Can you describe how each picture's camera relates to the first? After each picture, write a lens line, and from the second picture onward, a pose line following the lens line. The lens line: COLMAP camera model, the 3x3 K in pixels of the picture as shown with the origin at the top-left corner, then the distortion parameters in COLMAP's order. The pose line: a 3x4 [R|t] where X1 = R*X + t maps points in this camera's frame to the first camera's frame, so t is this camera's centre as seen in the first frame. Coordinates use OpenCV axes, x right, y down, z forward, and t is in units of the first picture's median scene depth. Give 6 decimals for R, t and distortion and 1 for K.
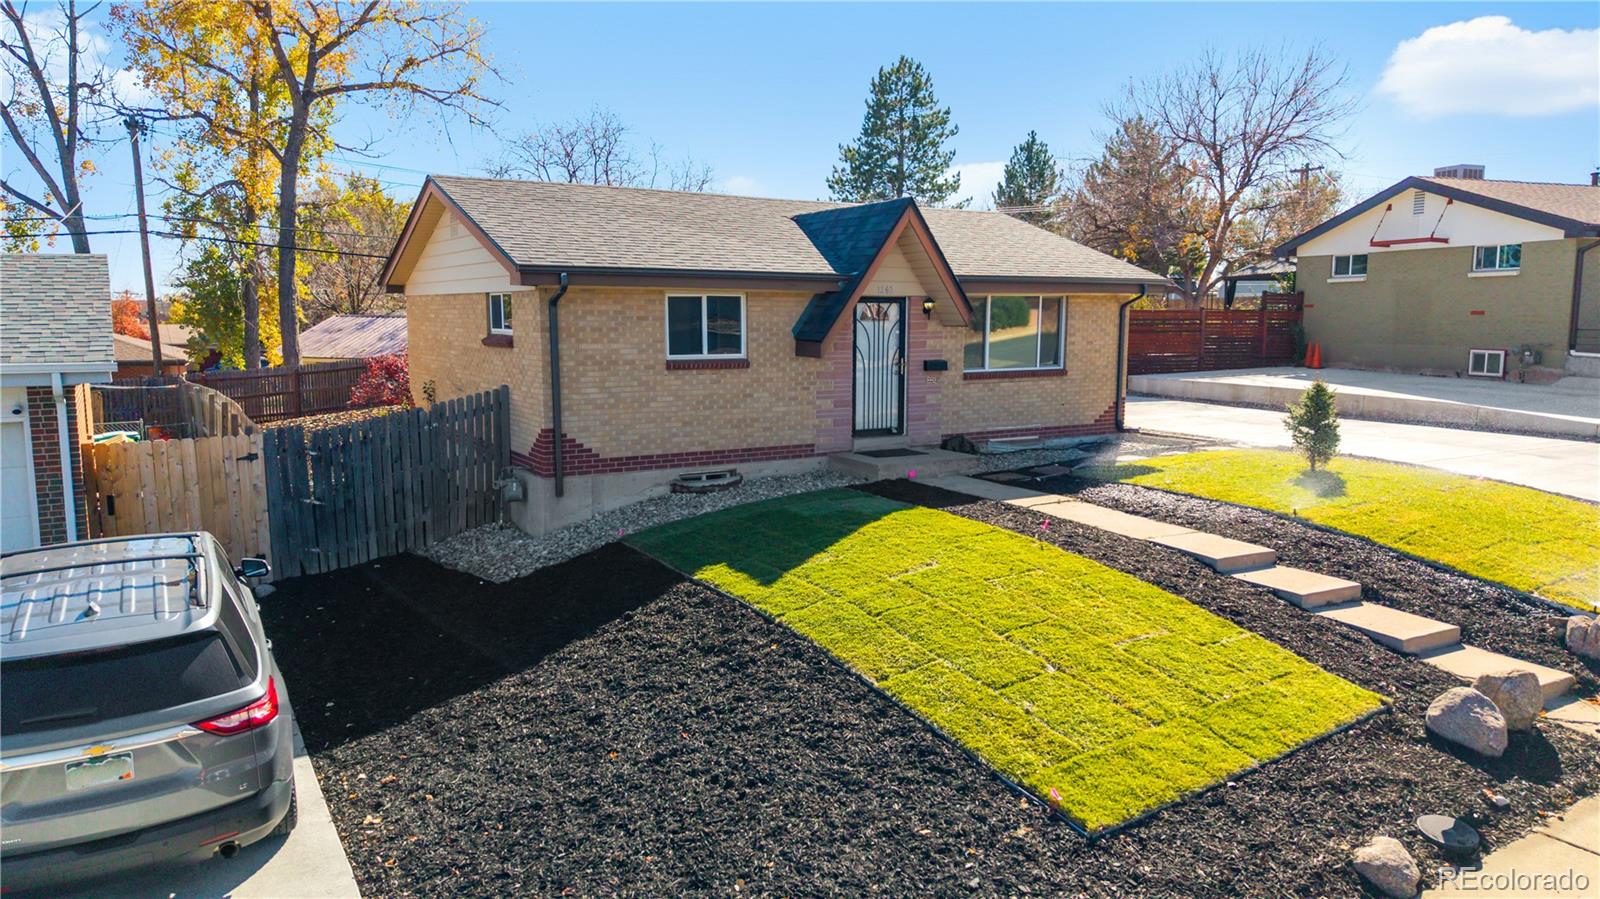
lens RADIAL K [[1036.9, 0, 796.8], [0, 1036.9, 454.7], [0, 0, 1]] dist [0.013686, -0.010738]
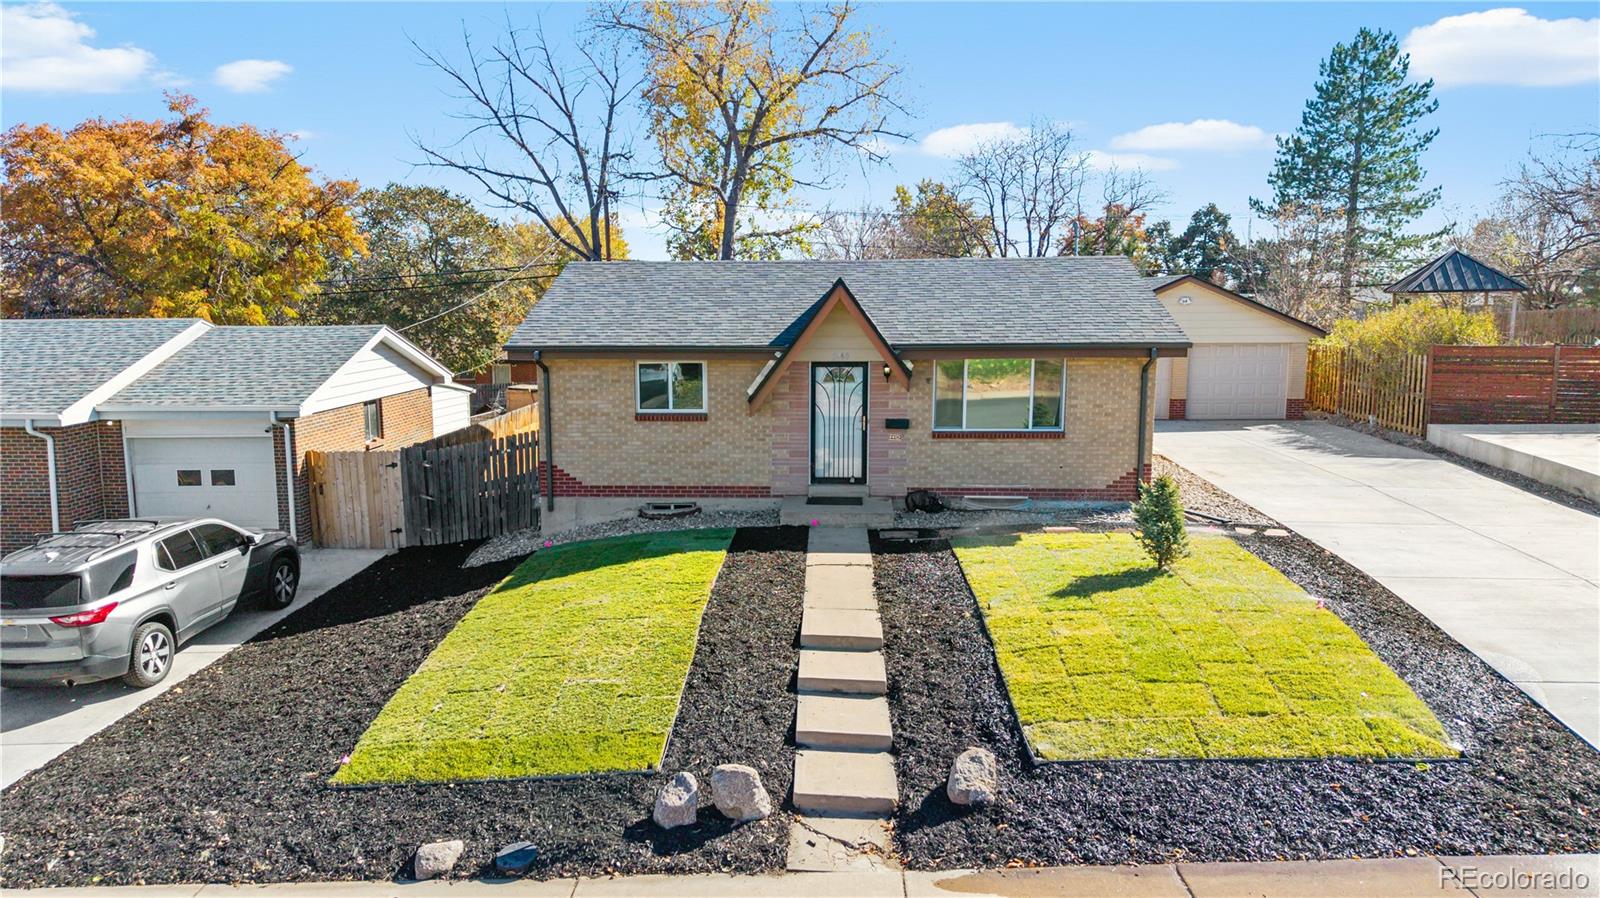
lens RADIAL K [[1036.9, 0, 788.0], [0, 1036.9, 442.7], [0, 0, 1]] dist [0.013686, -0.010738]
pose [[0.828935, 0.071273, -0.554785, 0.708069], [-0.066937, 0.997361, 0.028117, -0.098470], [0.555325, 0.013828, 0.831519, 0.037268]]
